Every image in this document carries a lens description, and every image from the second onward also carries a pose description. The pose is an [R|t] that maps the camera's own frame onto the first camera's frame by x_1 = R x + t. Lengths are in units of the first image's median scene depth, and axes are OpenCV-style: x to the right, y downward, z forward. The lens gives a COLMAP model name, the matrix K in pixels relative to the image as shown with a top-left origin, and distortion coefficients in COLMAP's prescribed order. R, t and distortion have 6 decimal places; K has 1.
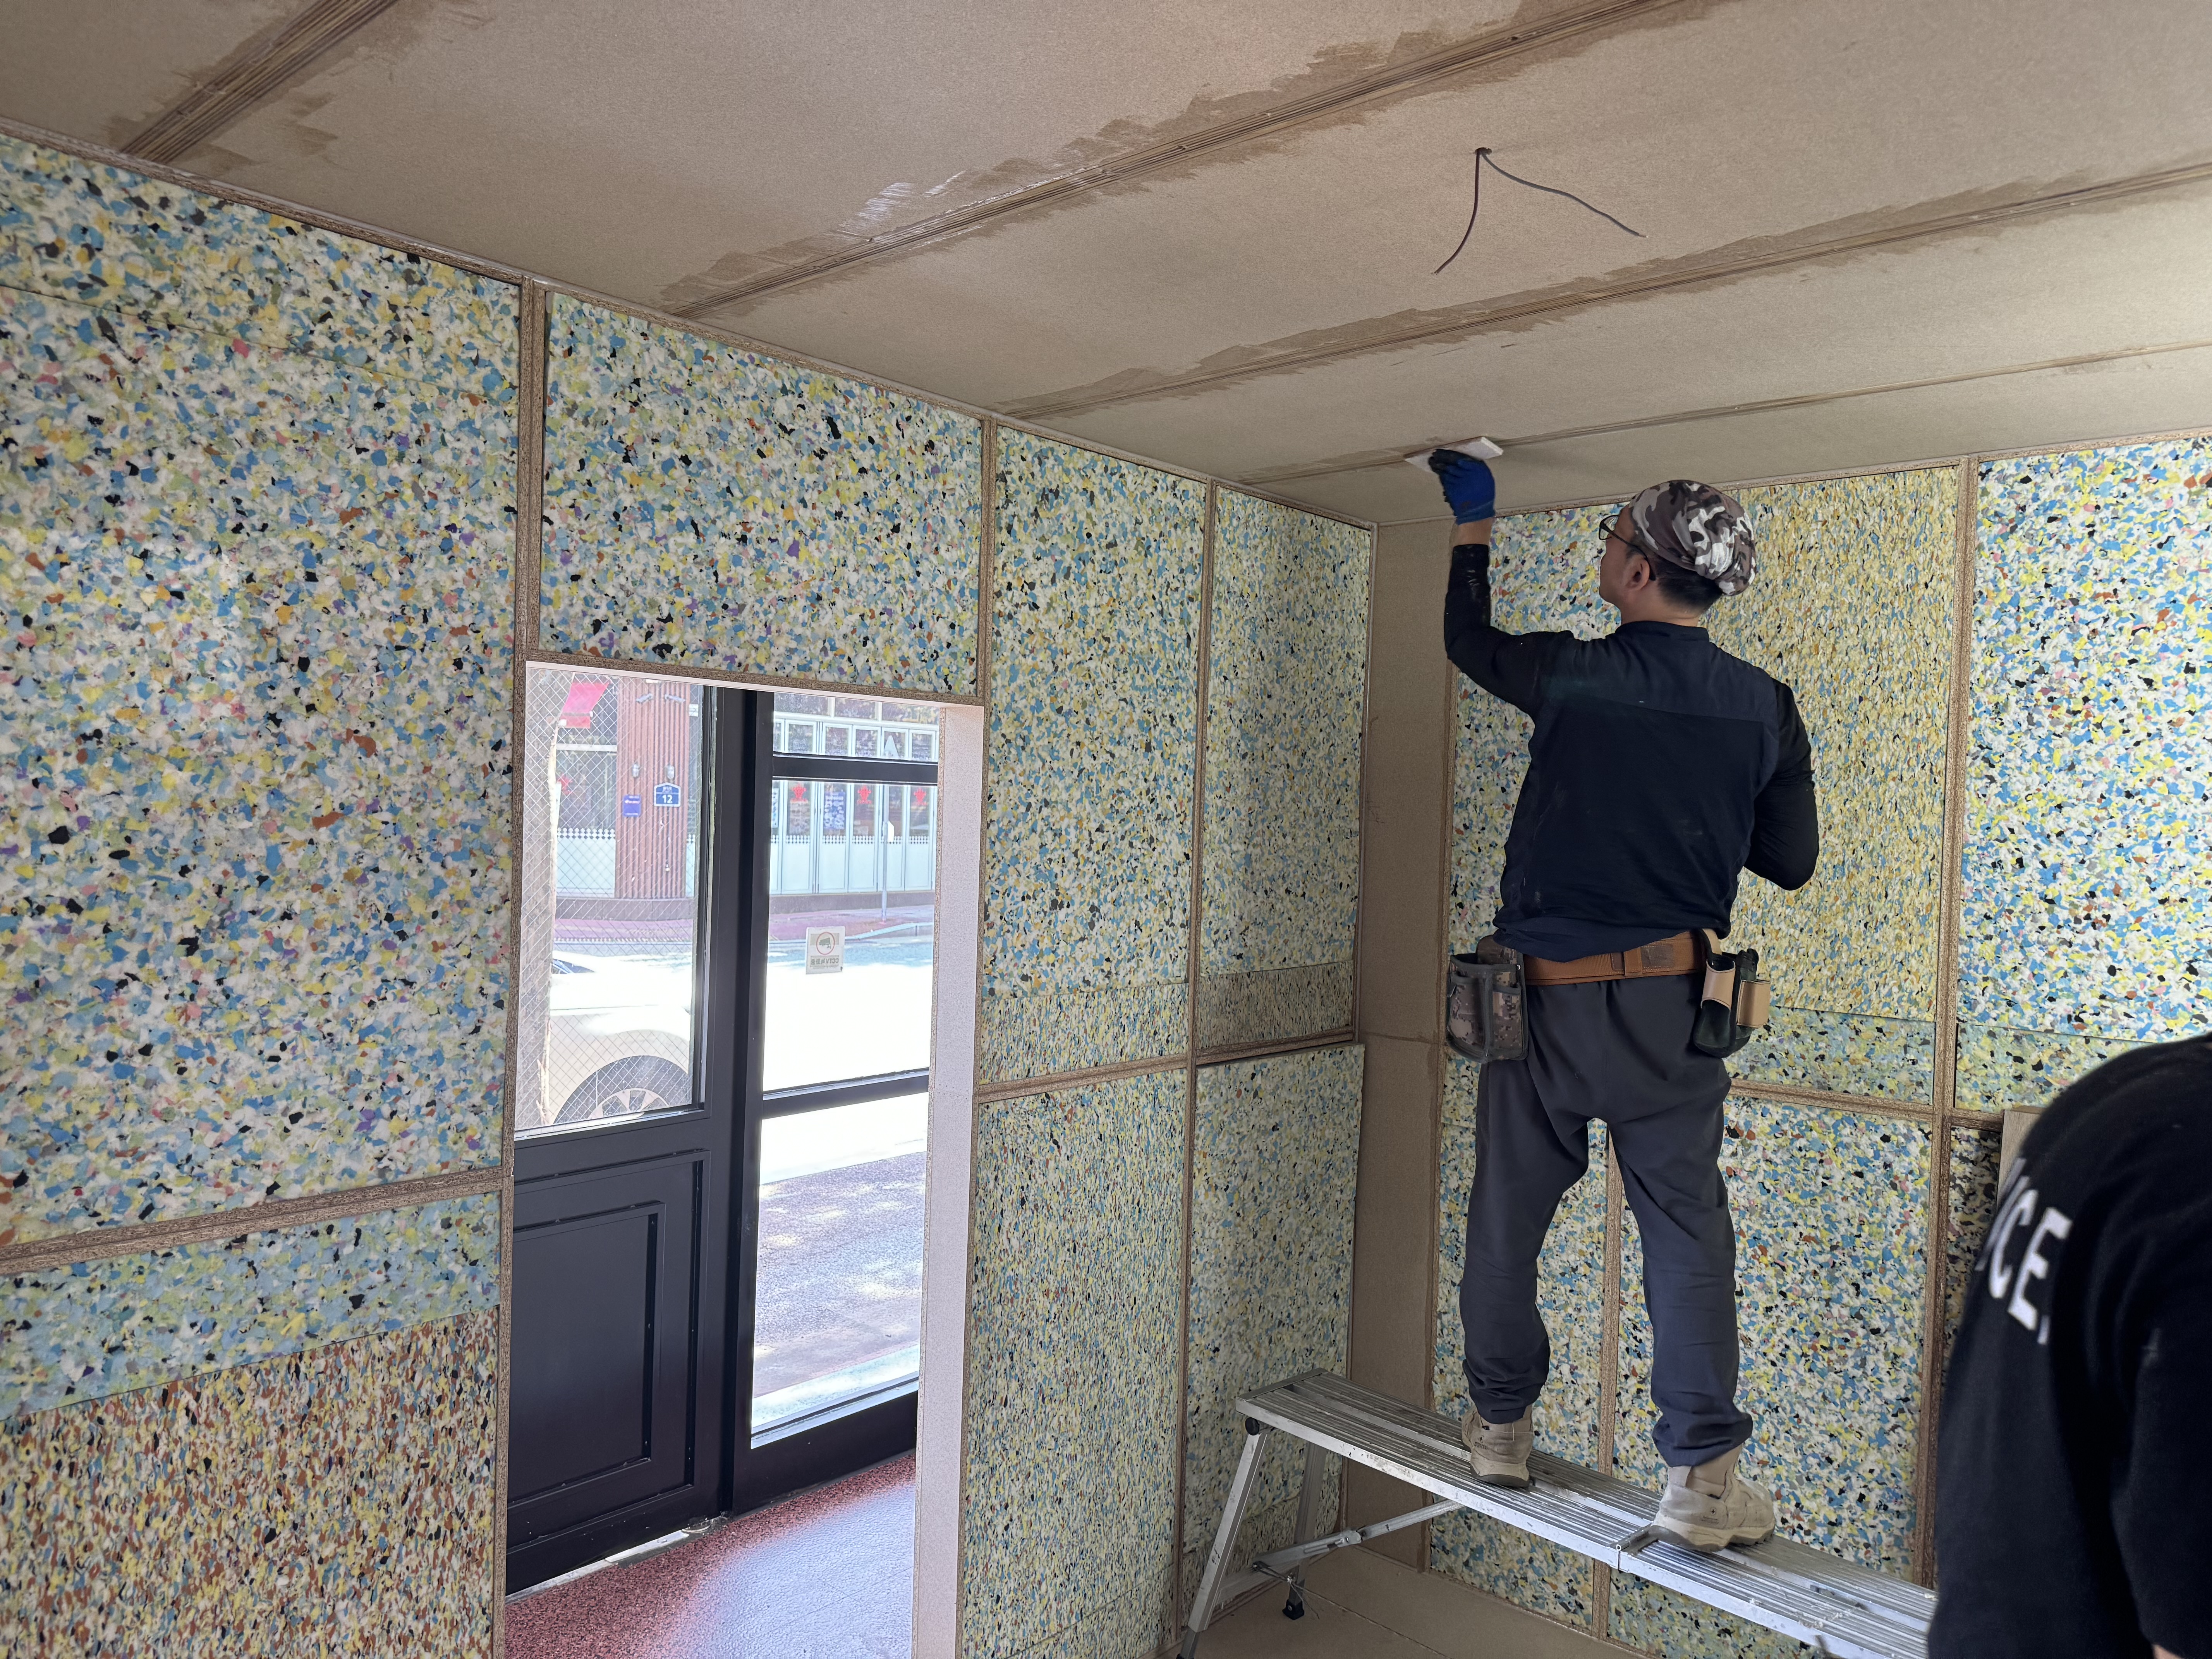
lens RADIAL K [[1507.7, 0, 1106.0], [0, 1507.7, 829.5], [0, 0, 1]] dist [0.086392, -0.086799]
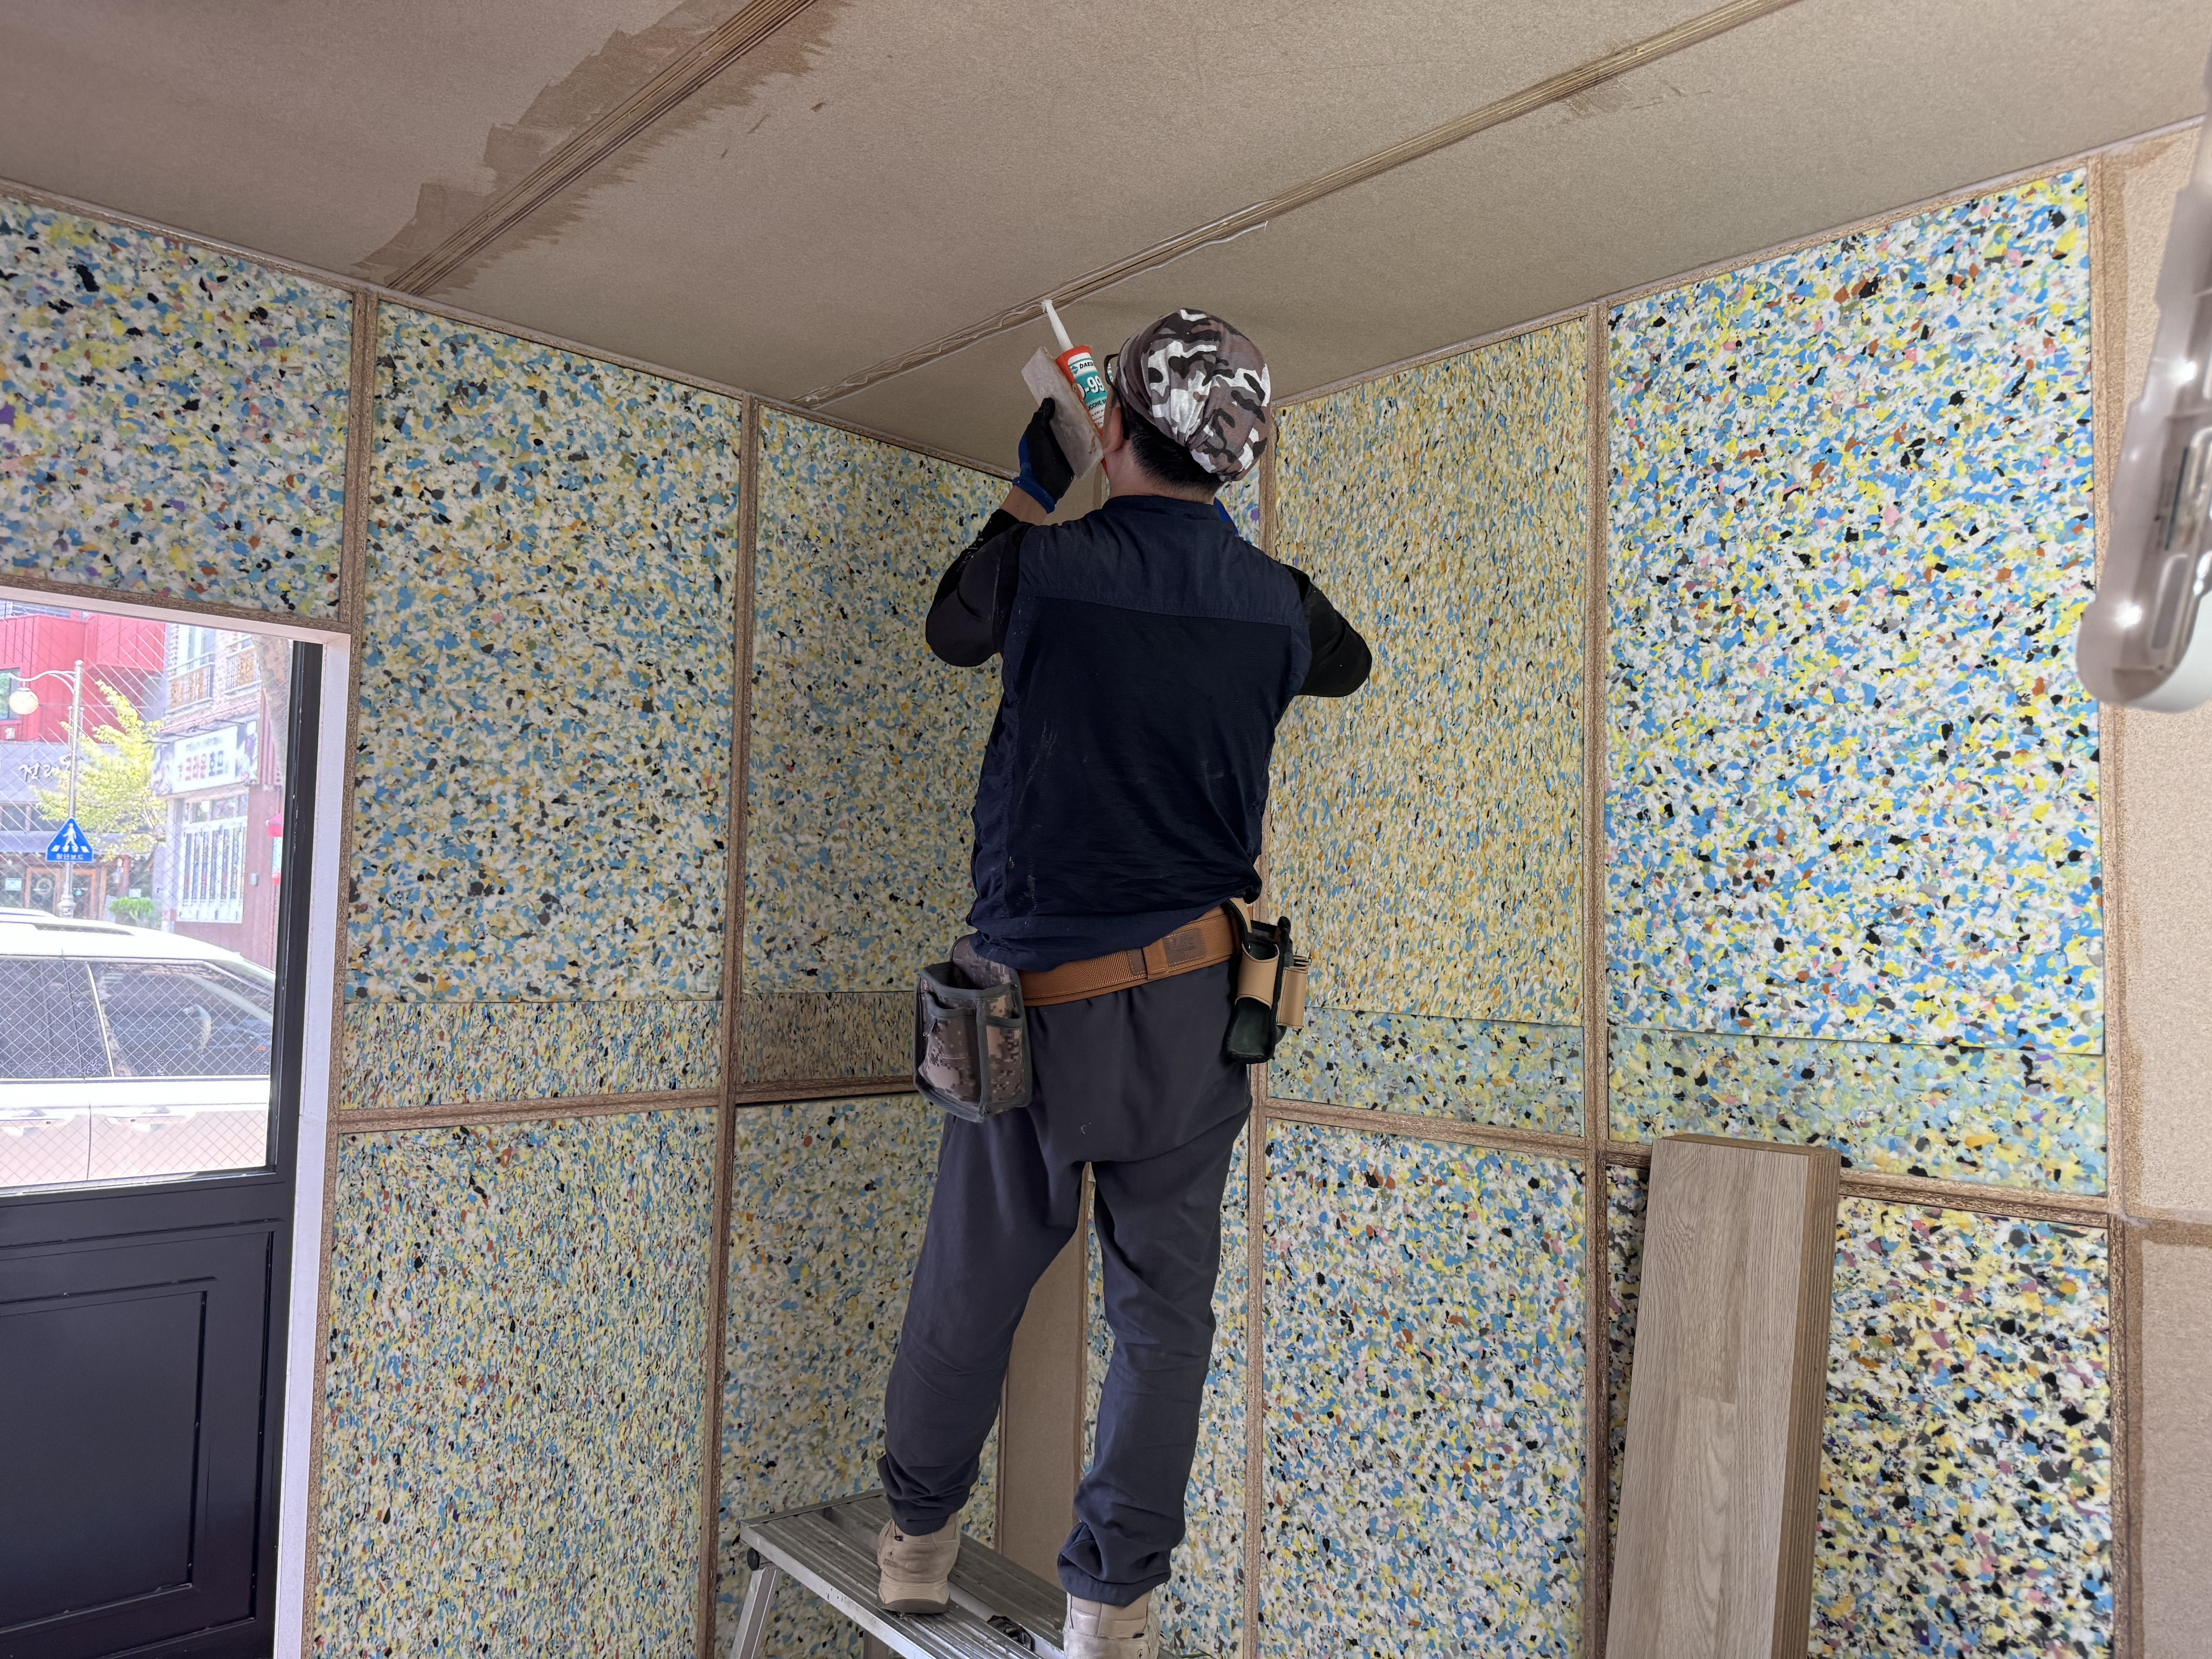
lens RADIAL K [[1445.1, 0, 1169.8], [0, 1445.1, 852.5], [0, 0, 1]] dist [0.104173, -0.184040]
pose [[0.996386, -0.014864, -0.083627, 0.403275], [0.007948, 0.996564, -0.082439, 0.098889], [0.084565, 0.081477, 0.993081, 0.259234]]
